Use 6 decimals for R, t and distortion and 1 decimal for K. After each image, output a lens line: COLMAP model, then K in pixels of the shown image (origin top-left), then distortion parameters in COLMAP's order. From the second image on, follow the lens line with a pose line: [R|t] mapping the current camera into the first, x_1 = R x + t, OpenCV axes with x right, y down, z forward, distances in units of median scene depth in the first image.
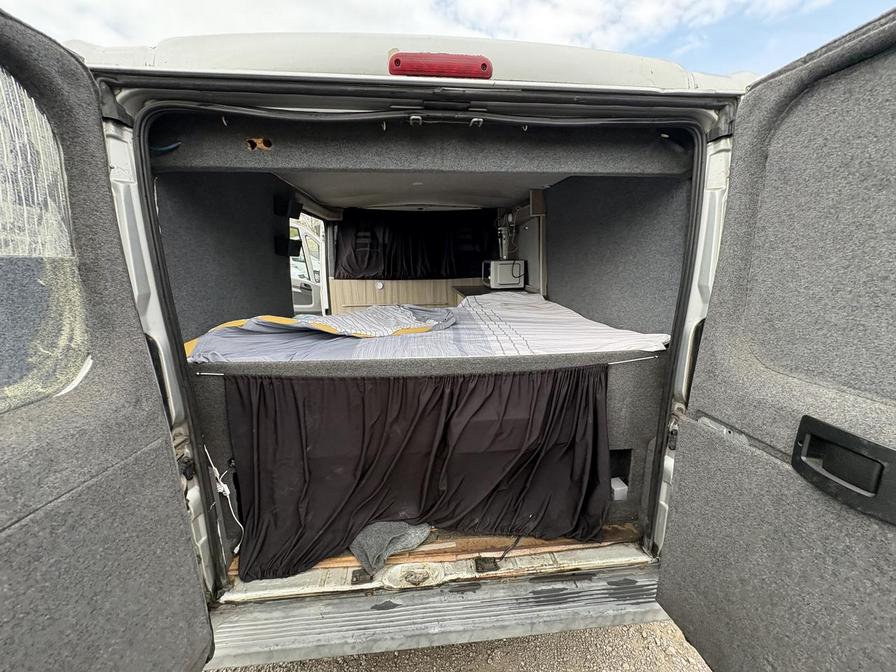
lens RADIAL K [[354.1, 0, 456.6], [0, 354.1, 335.9], [0, 0, 1]] dist [0.000495, 0.000214]
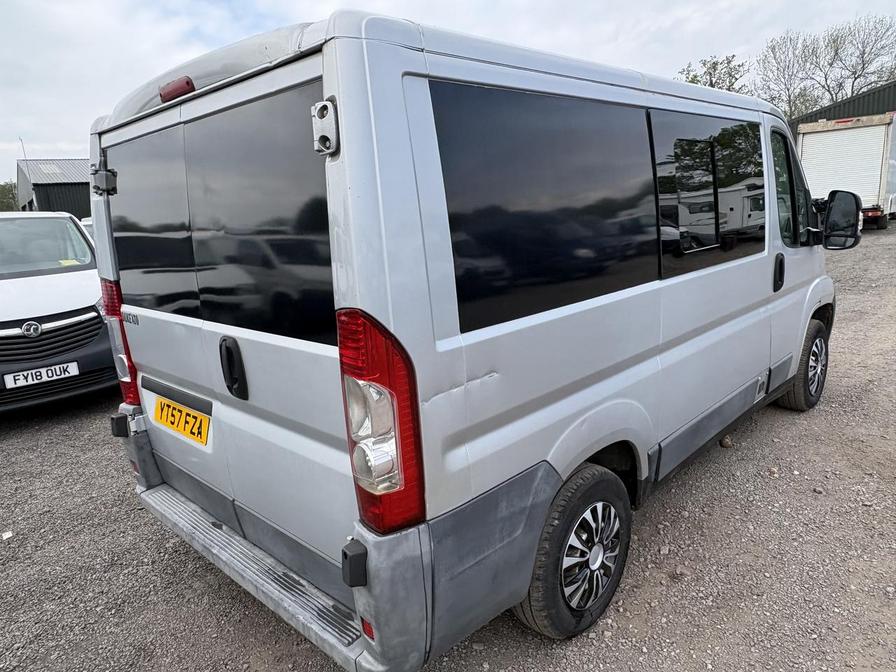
lens RADIAL K [[606.7, 0, 455.2], [0, 606.7, 340.9], [0, 0, 1]] dist [-0.000424, -0.006835]
pose [[0.650118, 0.133889, -0.747944, 2.420898], [-0.108453, 0.990625, 0.083063, -0.147580], [0.752053, 0.027116, 0.658544, 0.335682]]
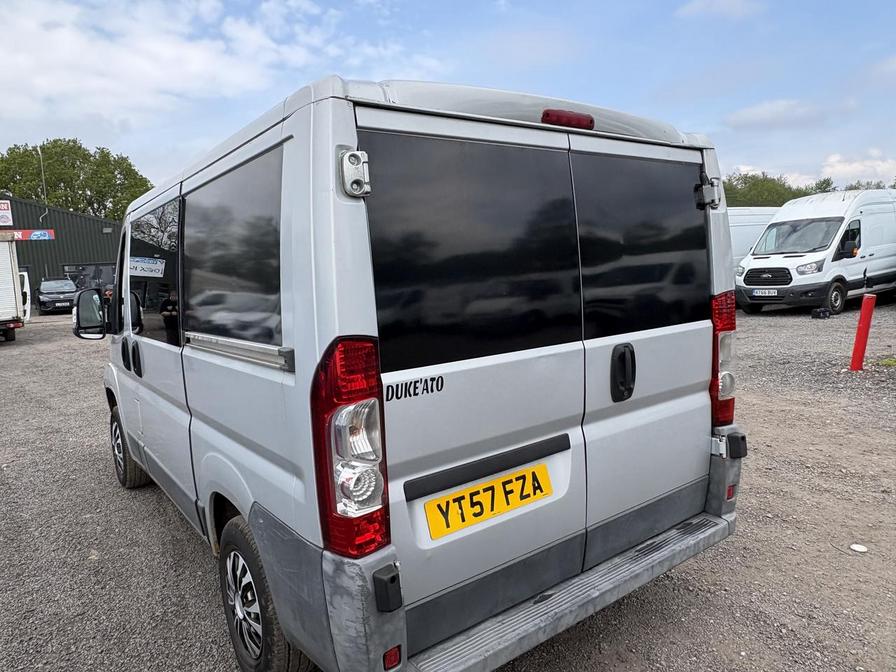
lens RADIAL K [[606.7, 0, 456.5], [0, 606.7, 331.7], [0, 0, 1]] dist [-0.000424, -0.006835]
pose [[0.853845, -0.093478, 0.512065, -1.688900], [0.159752, 0.983327, -0.086871, 0.172424], [-0.495407, 0.155978, 0.854543, -0.650666]]
